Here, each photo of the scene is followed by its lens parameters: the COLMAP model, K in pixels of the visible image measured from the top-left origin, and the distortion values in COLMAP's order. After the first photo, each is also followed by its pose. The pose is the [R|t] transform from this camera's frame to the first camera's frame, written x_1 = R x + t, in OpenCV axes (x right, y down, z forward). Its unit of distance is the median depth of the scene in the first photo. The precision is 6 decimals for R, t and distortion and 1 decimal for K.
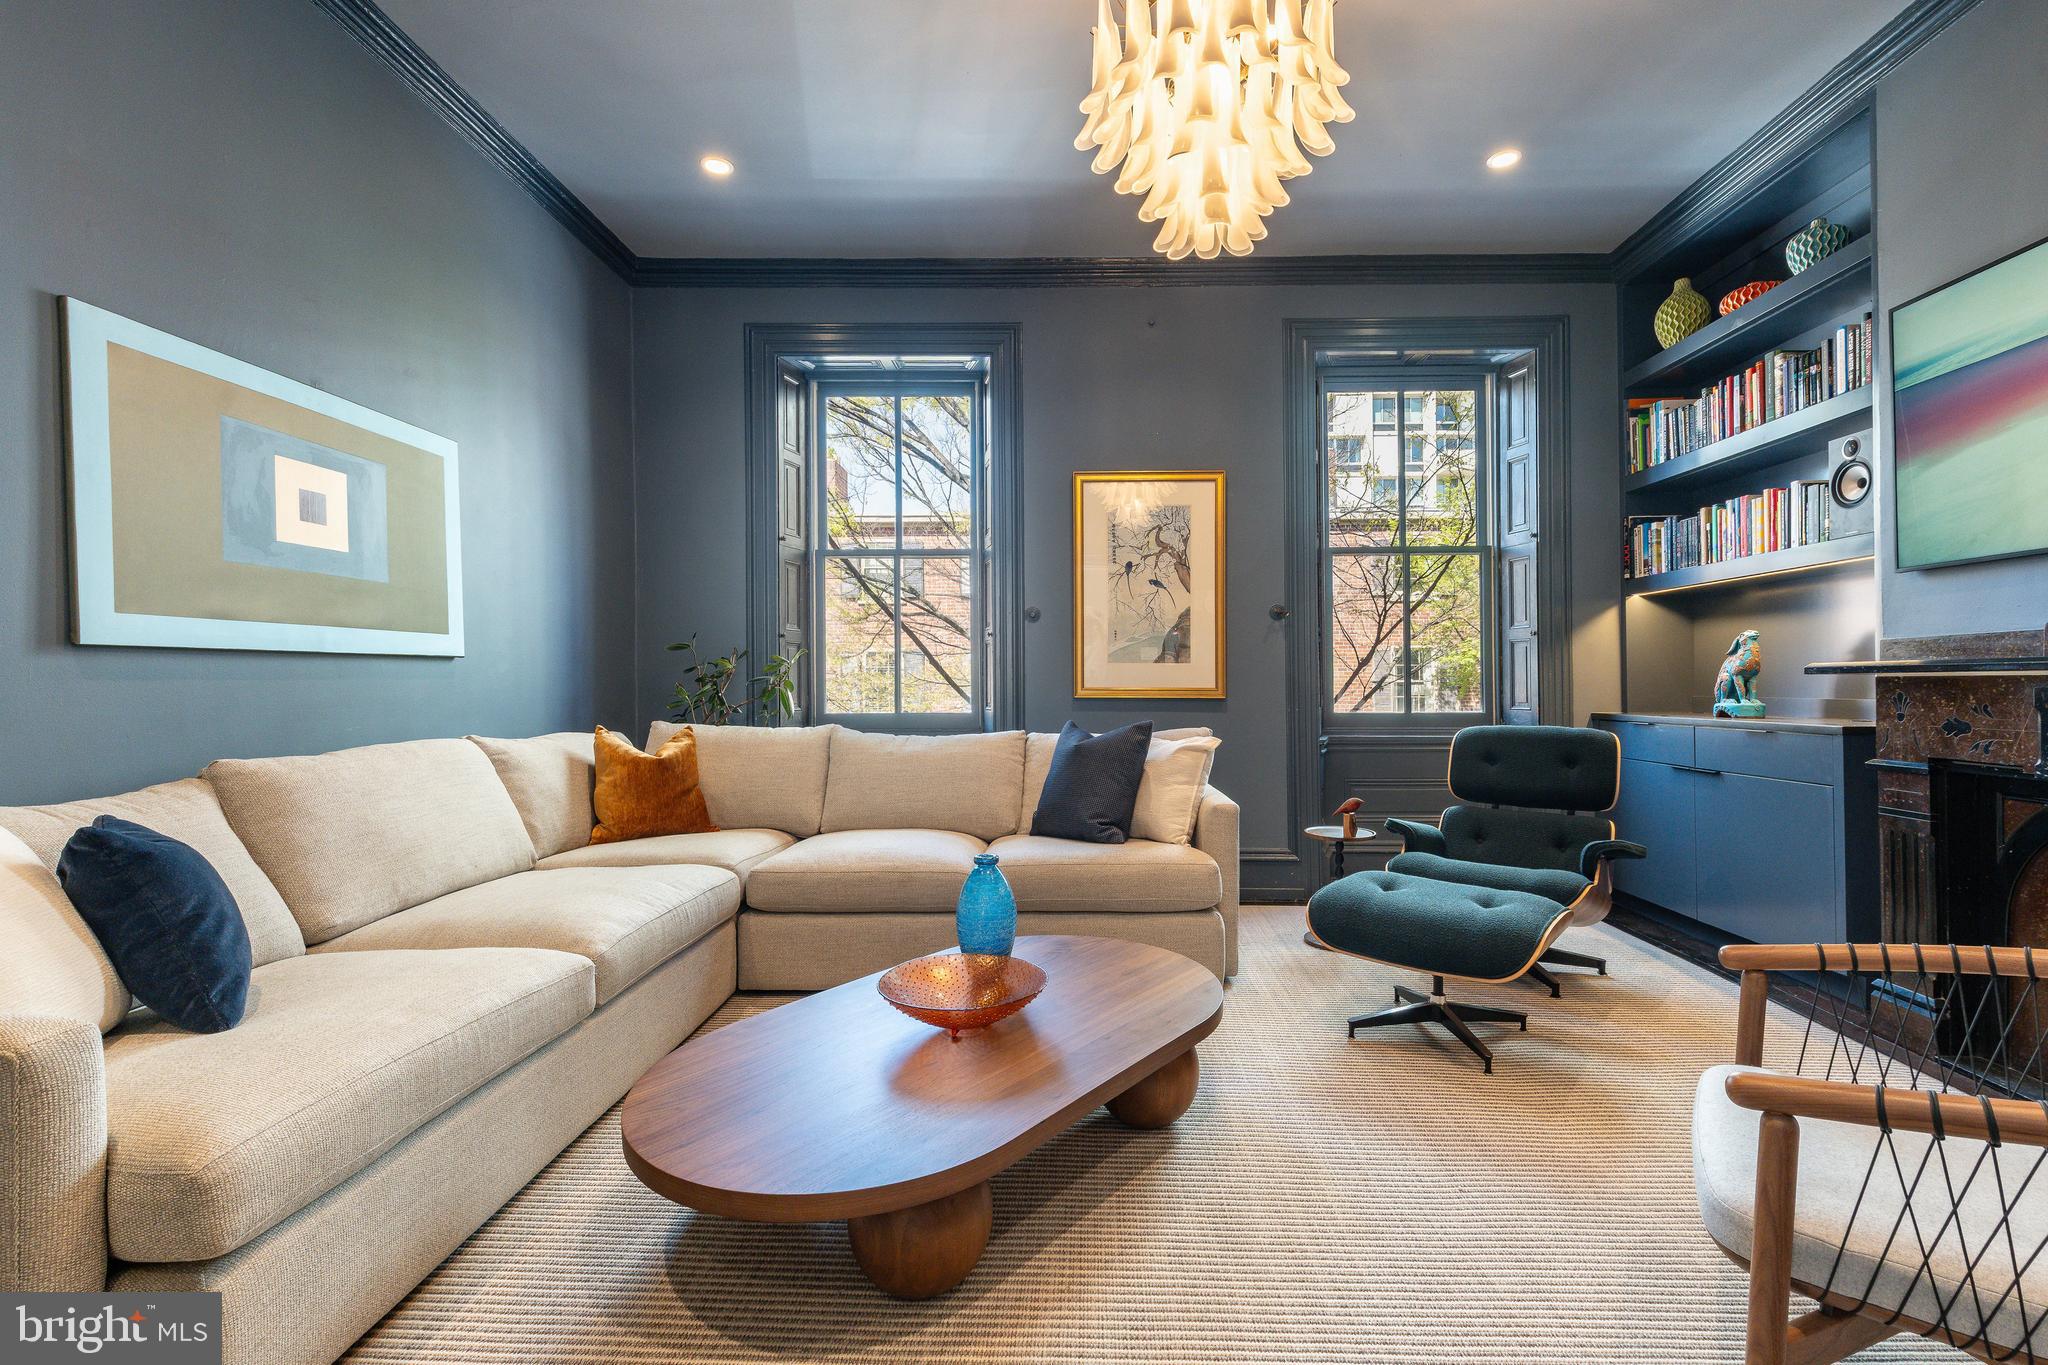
lens RADIAL K [[927.0, 0, 1070.7], [0, 927.0, 672.0], [0, 0, 1]] dist [0.012739, -0.000277]
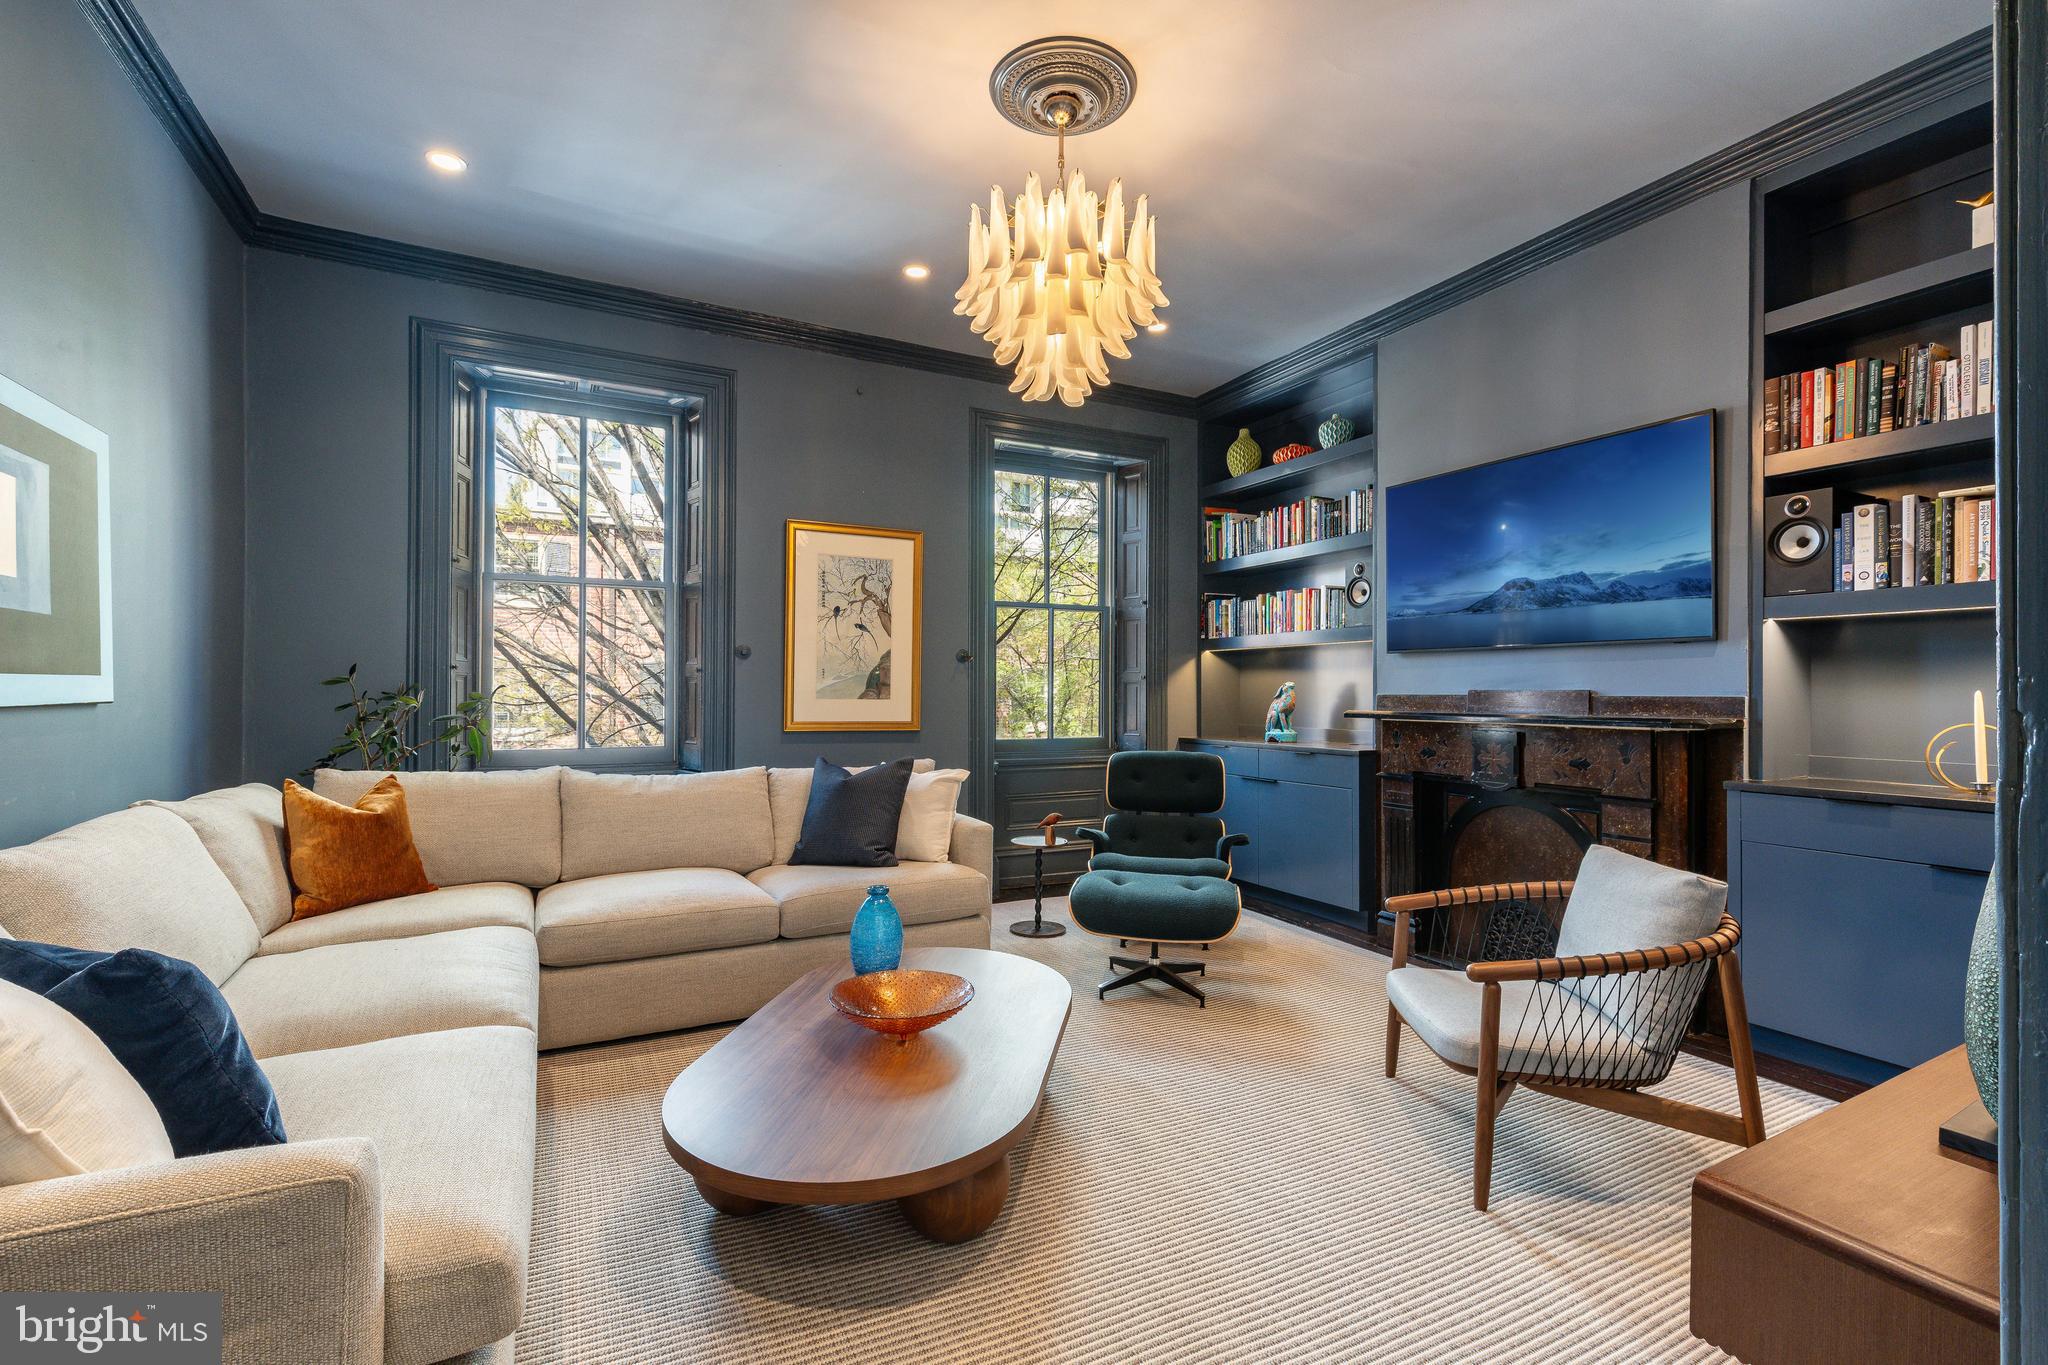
lens RADIAL K [[902.5, 0, 1024.0], [0, 902.5, 682.5], [0, 0, 1]] dist [0.011967, 0.000017]
pose [[0.885140, 0.010273, 0.465211, -0.288909], [-0.010755, 0.999941, -0.001618, -0.036623], [-0.465200, -0.003571, 0.885199, -0.053915]]
